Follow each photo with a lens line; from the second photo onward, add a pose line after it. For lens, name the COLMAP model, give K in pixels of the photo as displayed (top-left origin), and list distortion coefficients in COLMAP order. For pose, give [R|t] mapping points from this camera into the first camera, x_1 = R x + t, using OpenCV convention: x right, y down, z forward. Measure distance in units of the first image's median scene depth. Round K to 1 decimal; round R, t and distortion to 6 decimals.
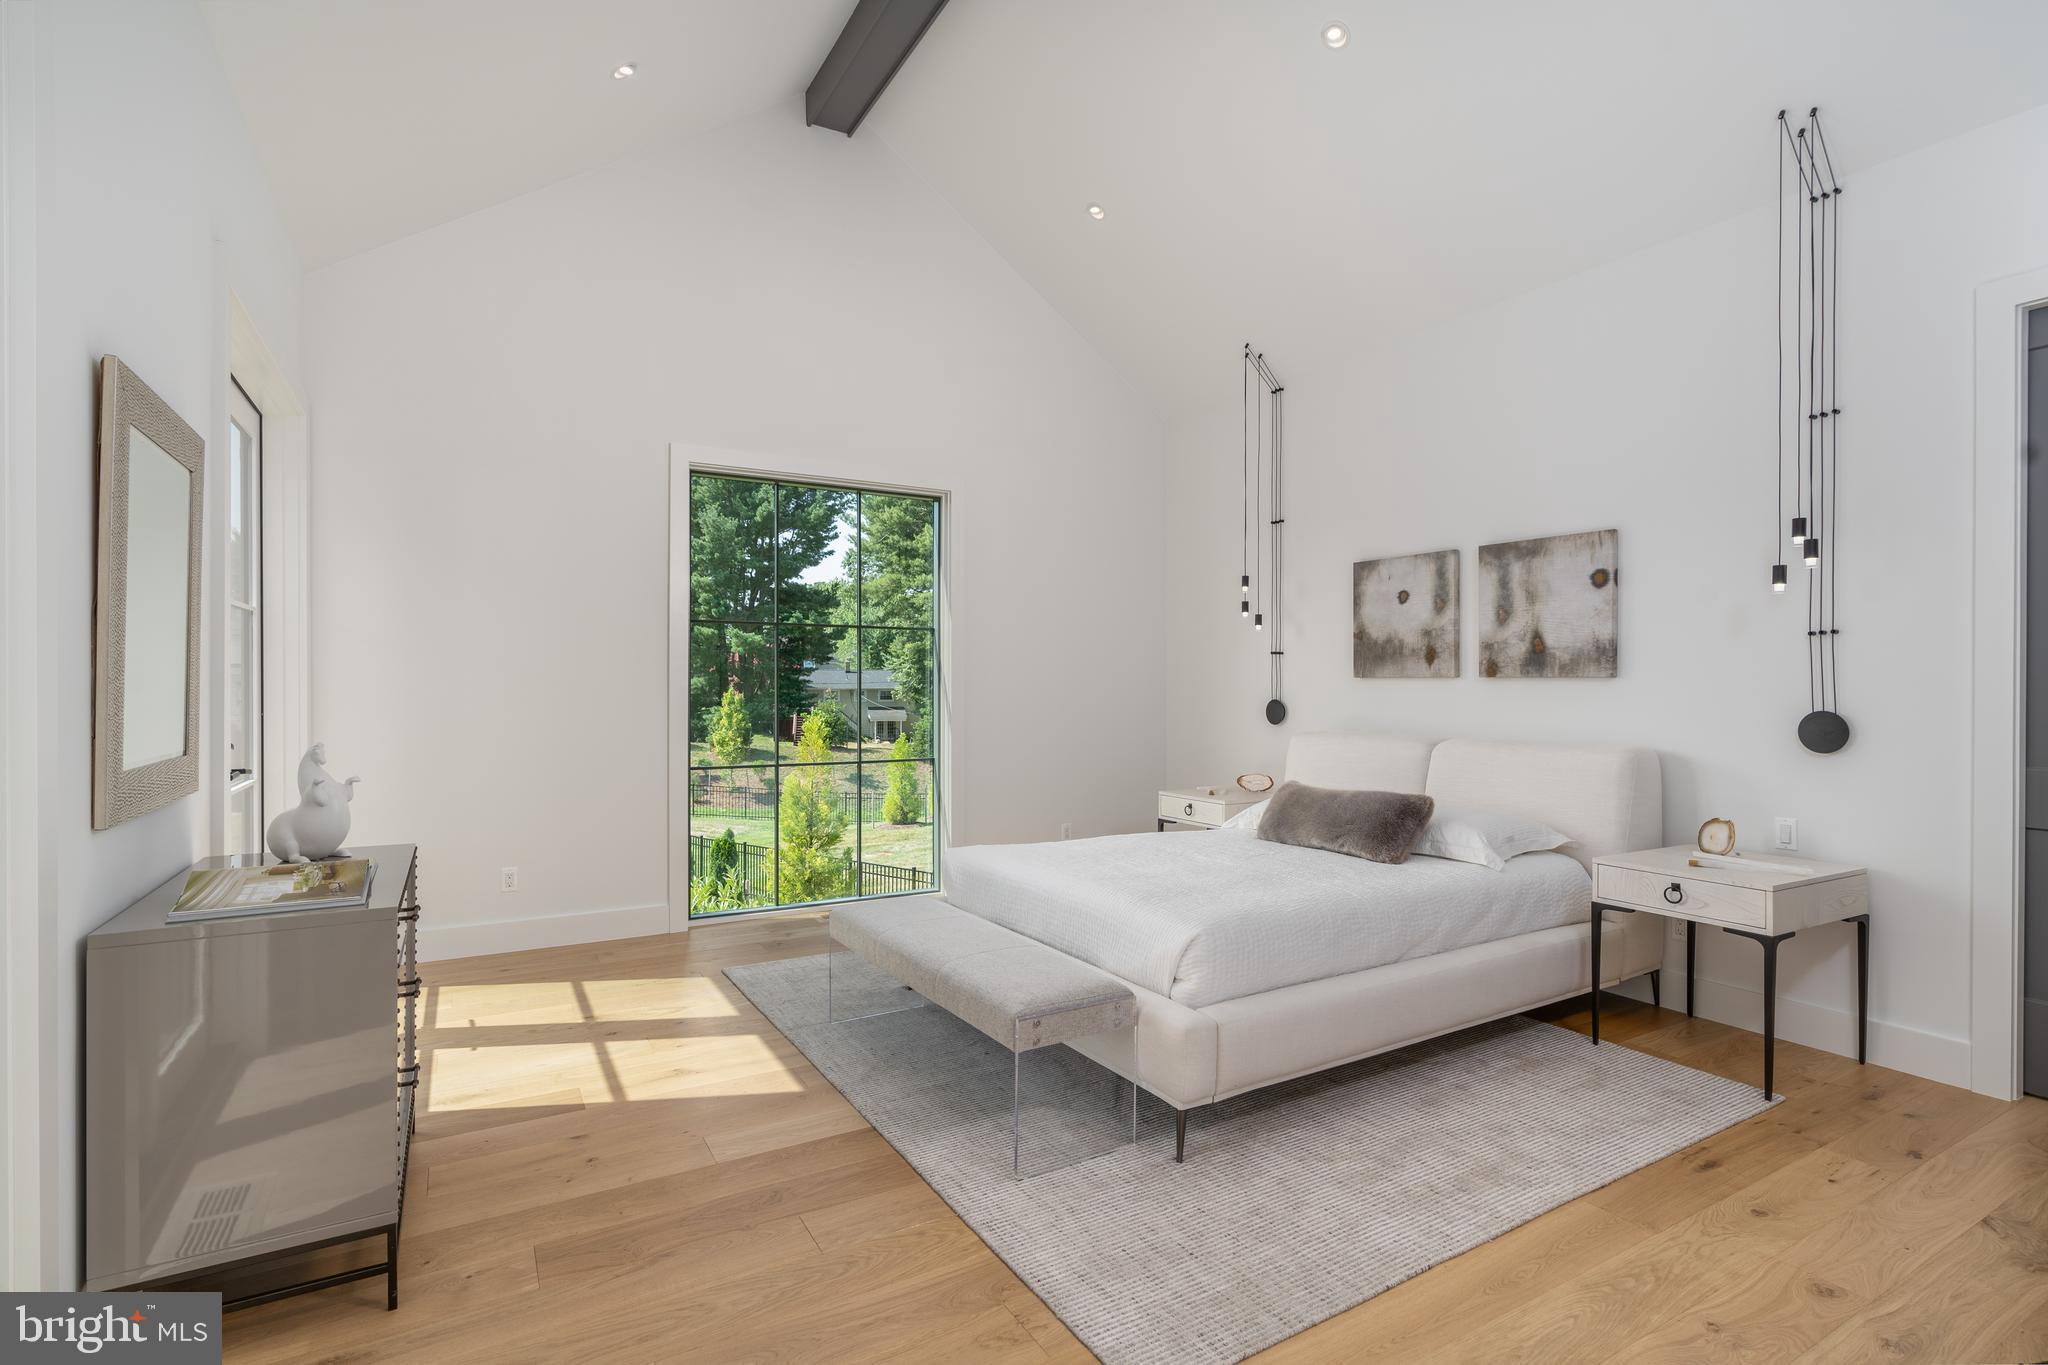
lens RADIAL K [[1001.2, 0, 1024.0], [0, 1001.2, 682.5], [0, 0, 1]] dist [-0.001449, 0.000156]
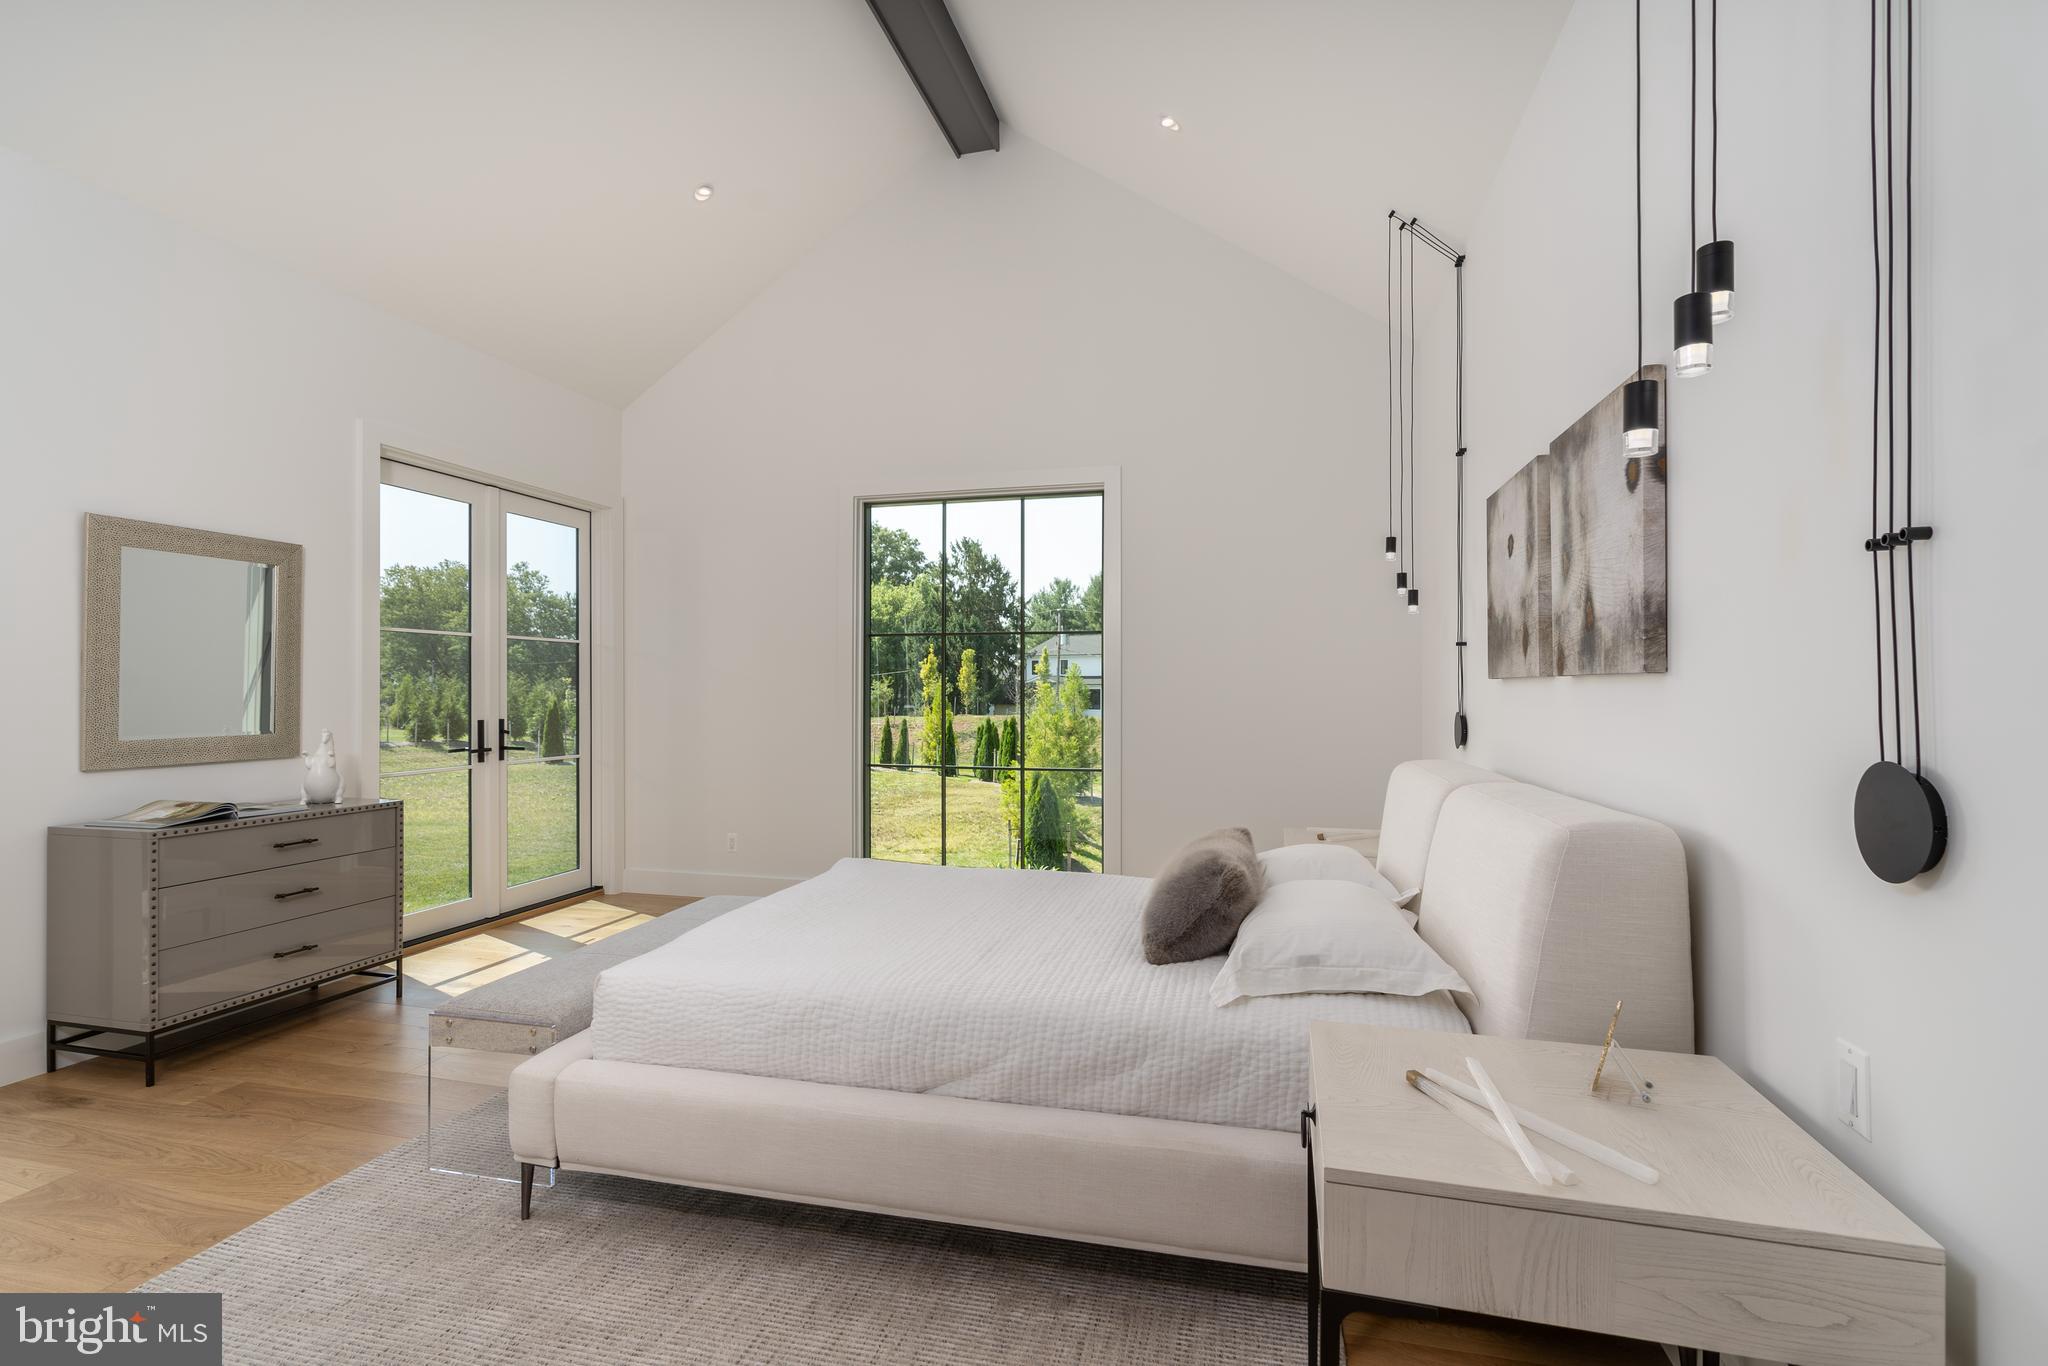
lens RADIAL K [[945.0, 0, 1023.6], [0, 945.0, 685.4], [0, 0, 1]] dist [-0.011795, 0.006222]
pose [[0.703127, -0.005495, -0.711043, 0.815012], [0.002669, 0.999983, -0.005088, 0.001949], [0.711059, 0.001680, 0.703130, 0.545133]]
